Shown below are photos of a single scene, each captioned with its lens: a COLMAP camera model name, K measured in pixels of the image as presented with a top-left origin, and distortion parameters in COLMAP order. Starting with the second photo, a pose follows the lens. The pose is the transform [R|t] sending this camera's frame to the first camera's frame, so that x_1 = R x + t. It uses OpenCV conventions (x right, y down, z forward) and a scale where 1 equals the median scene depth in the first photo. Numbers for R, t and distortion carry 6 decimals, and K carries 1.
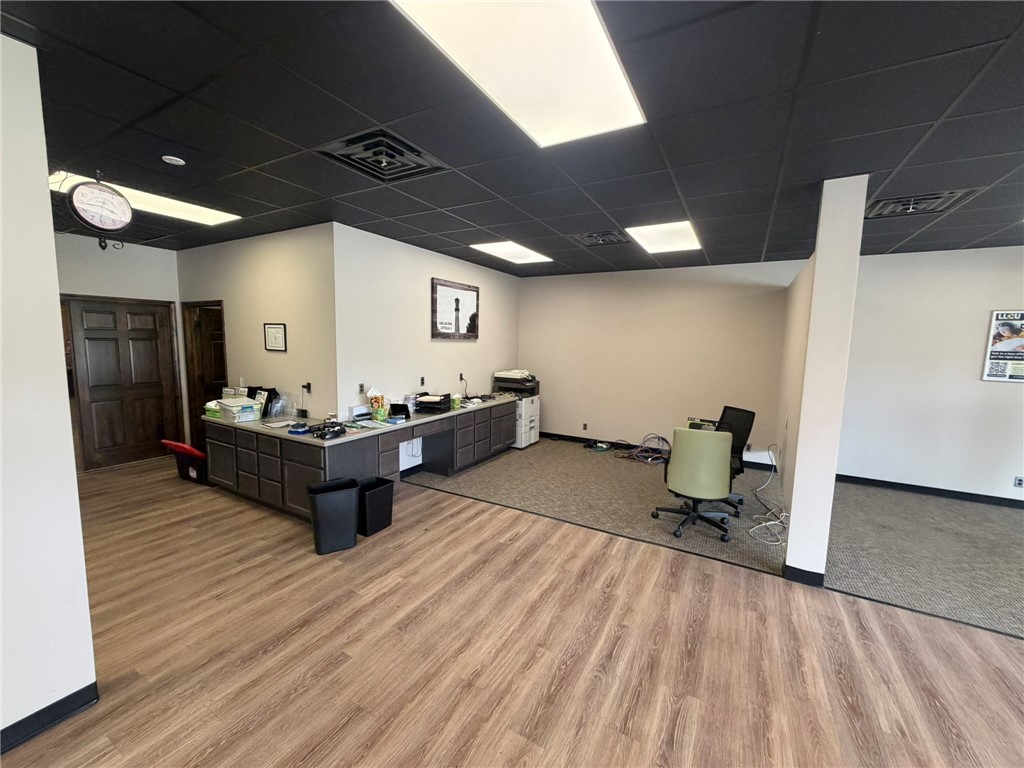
lens RADIAL K [[407.3, 0, 509.4], [0, 407.3, 383.8], [0, 0, 1]] dist [0.000970, 0.000190]
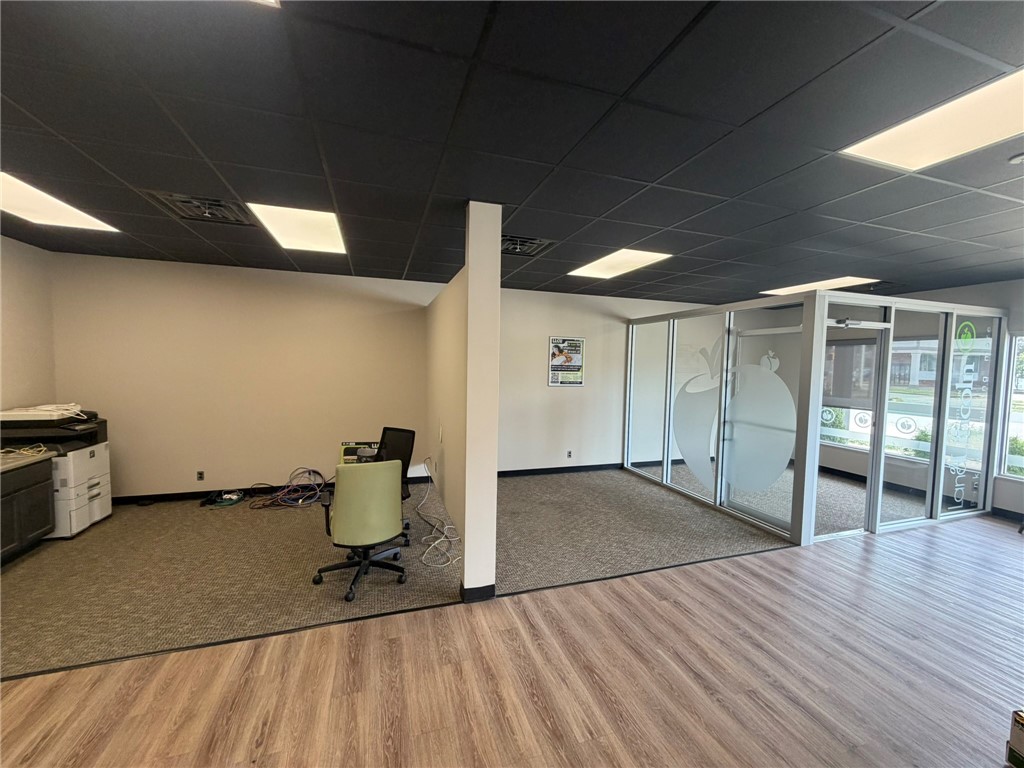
lens RADIAL K [[407.3, 0, 510.3], [0, 407.3, 385.2], [0, 0, 1]] dist [0.000970, 0.000190]
pose [[0.668624, -0.048215, 0.742036, 0.046188], [0.073834, 0.997269, -0.001730, -0.021442], [-0.739926, 0.055944, 0.670357, 0.195036]]
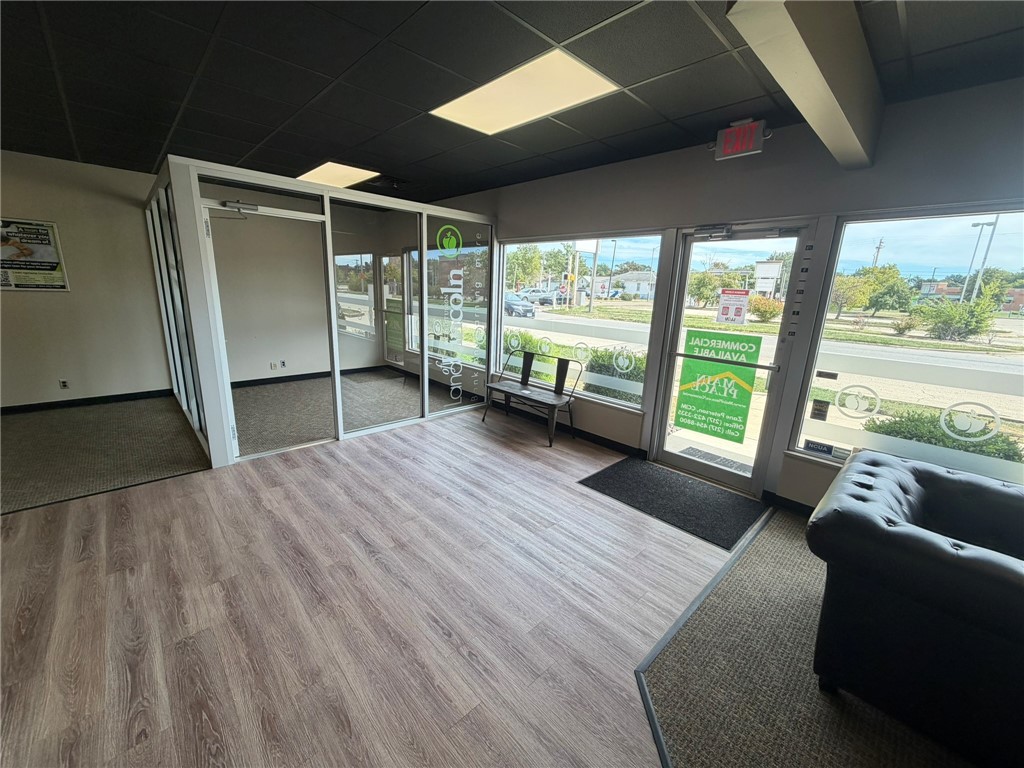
lens RADIAL K [[407.3, 0, 512.2], [0, 407.3, 387.2], [0, 0, 1]] dist [0.000970, 0.000190]
pose [[0.290251, -0.238799, 0.926677, 0.678924], [0.070149, 0.971068, 0.228267, 0.096884], [-0.954376, -0.001249, 0.298605, -0.568523]]
